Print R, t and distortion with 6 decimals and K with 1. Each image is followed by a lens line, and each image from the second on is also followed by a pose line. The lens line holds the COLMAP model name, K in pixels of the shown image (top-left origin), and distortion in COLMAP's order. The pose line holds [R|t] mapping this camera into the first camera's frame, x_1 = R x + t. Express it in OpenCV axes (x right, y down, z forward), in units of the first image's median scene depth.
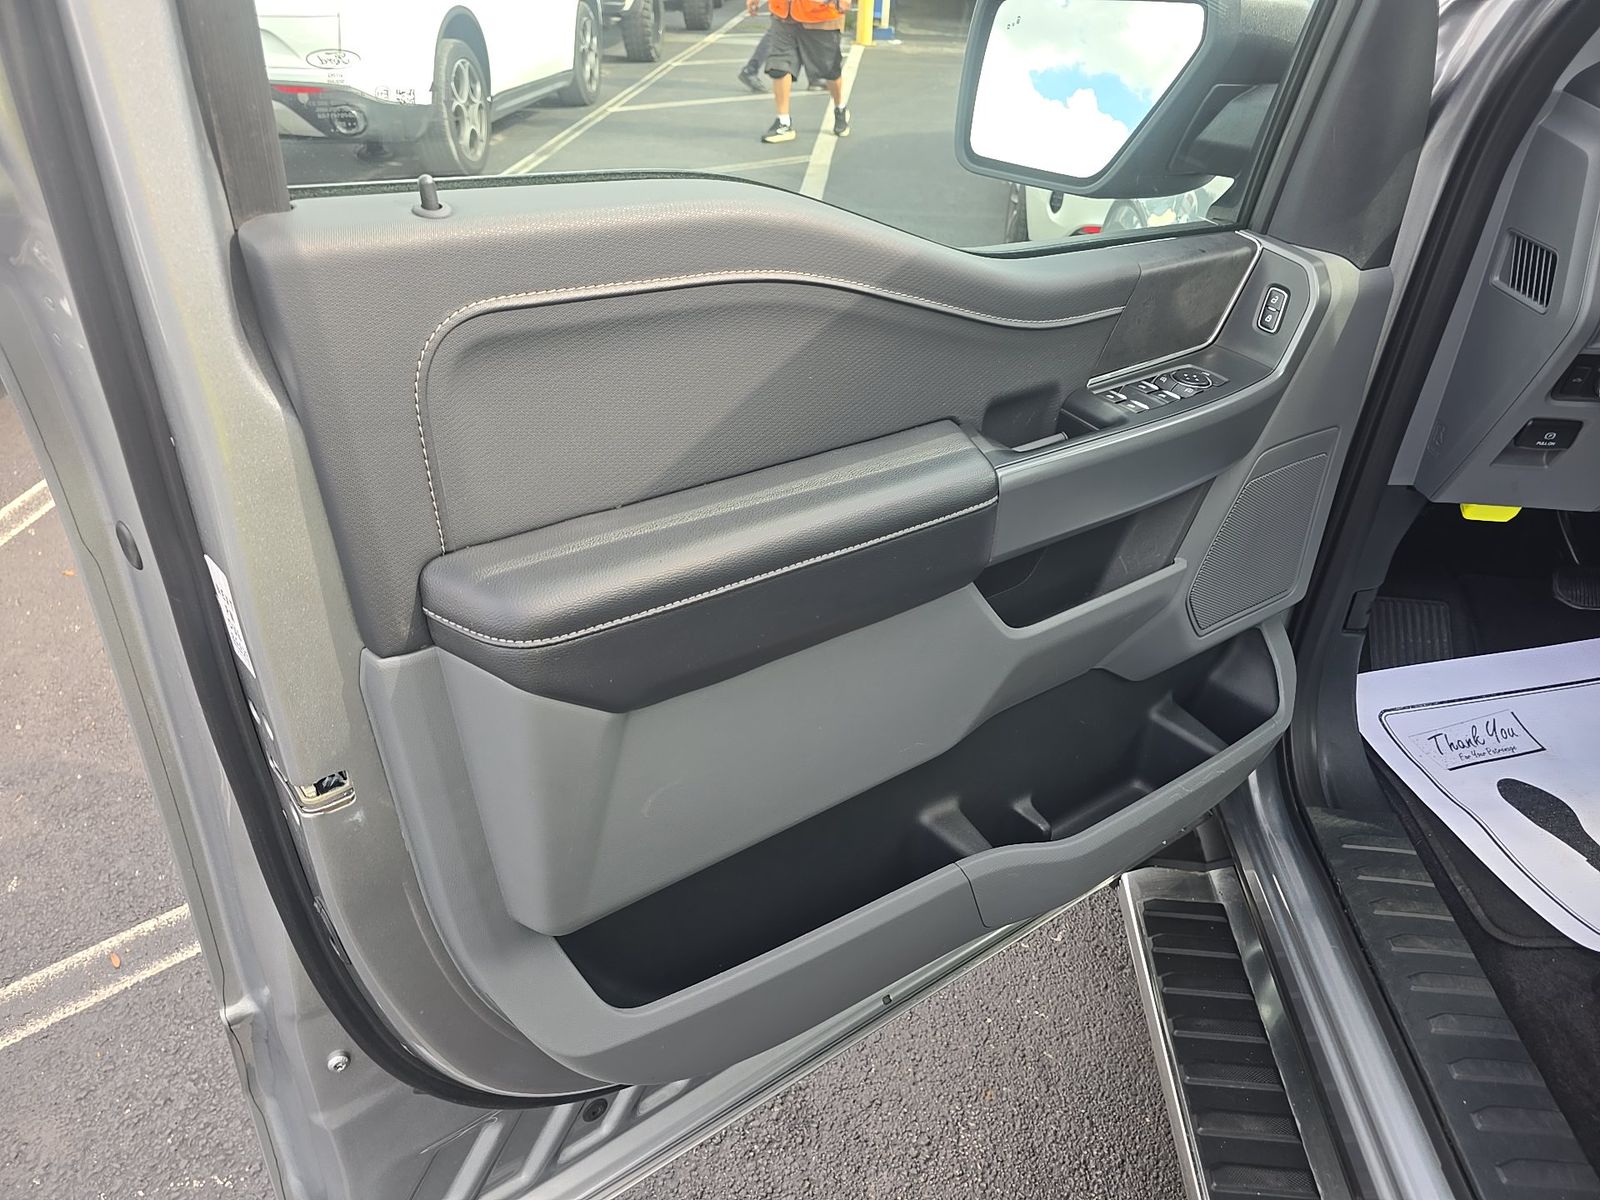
lens RADIAL K [[1100.8, 0, 800.0], [0, 1100.8, 600.0], [0, 0, 1]] dist [0.018149, -0.021485]
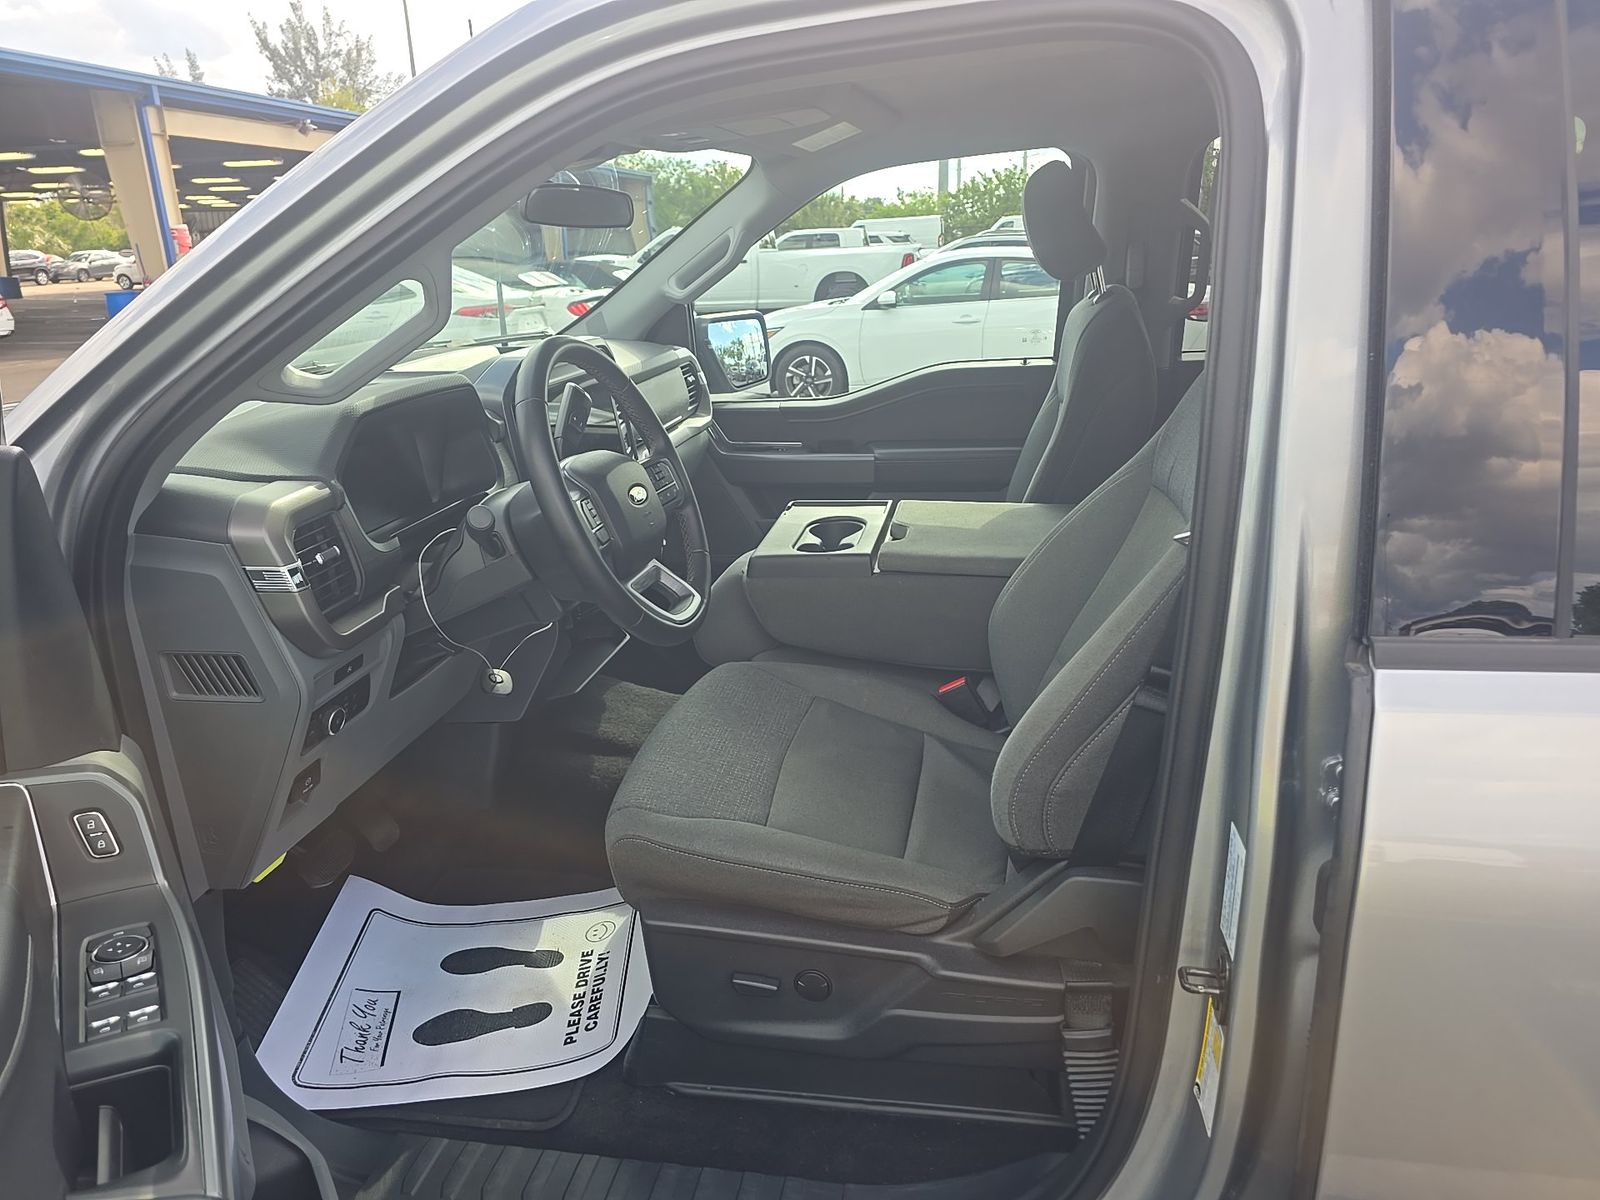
lens RADIAL K [[1100.8, 0, 800.0], [0, 1100.8, 600.0], [0, 0, 1]] dist [0.018149, -0.021485]
pose [[0.115248, -0.357792, 0.926662, -0.208799], [0.574117, 0.785276, 0.231800, -0.238097], [-0.810622, 0.505298, 0.295916, 0.156171]]
